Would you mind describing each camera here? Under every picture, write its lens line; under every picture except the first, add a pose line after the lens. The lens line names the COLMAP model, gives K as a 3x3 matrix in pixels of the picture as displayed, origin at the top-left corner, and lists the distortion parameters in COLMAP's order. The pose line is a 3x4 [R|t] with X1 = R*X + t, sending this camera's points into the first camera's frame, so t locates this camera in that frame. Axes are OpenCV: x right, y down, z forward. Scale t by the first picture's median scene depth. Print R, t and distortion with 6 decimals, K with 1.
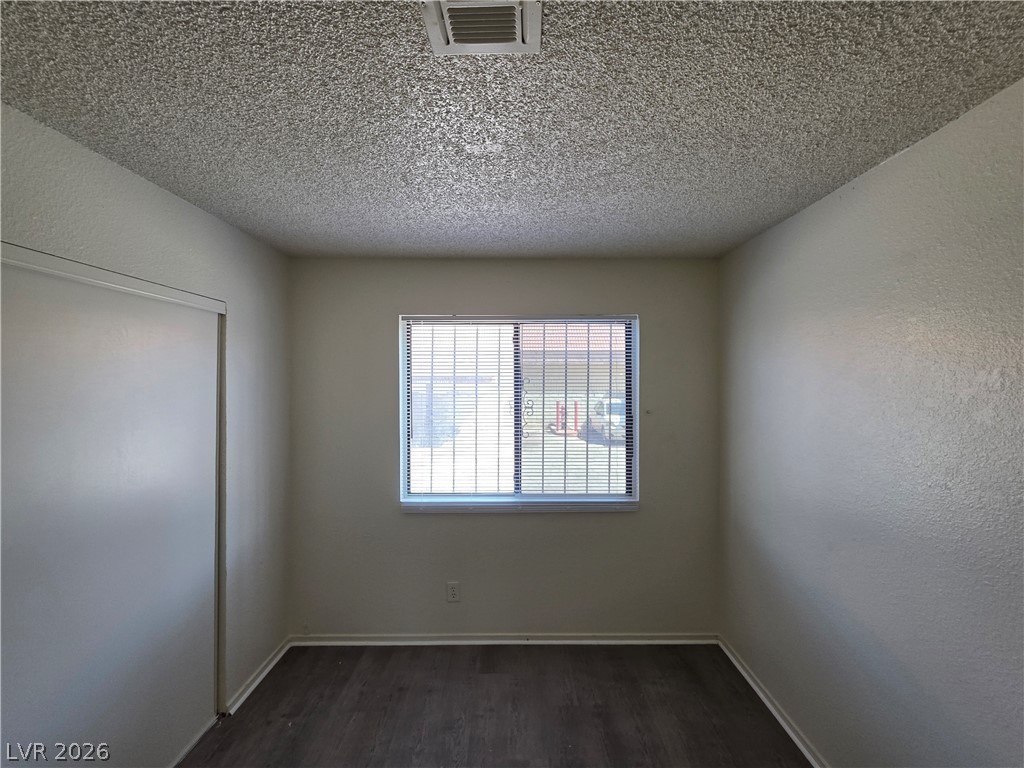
lens RADIAL K [[412.2, 0, 517.7], [0, 412.2, 382.0], [0, 0, 1]] dist [0.000997, -0.000297]
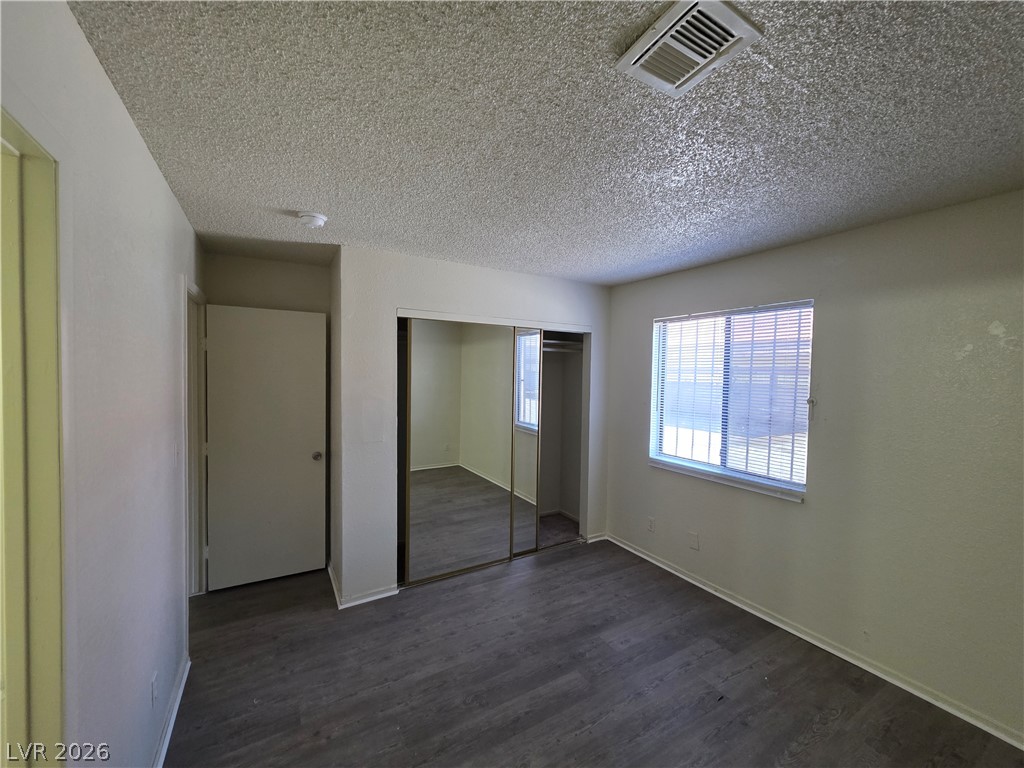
lens RADIAL K [[415.3, 0, 518.5], [0, 415.3, 377.4], [0, 0, 1]] dist [0.001436, -0.000267]
pose [[0.524017, 0.020766, -0.851455, 0.724519], [-0.014486, 0.999775, 0.015468, 0.015178], [0.851585, 0.004229, 0.524200, -0.096608]]
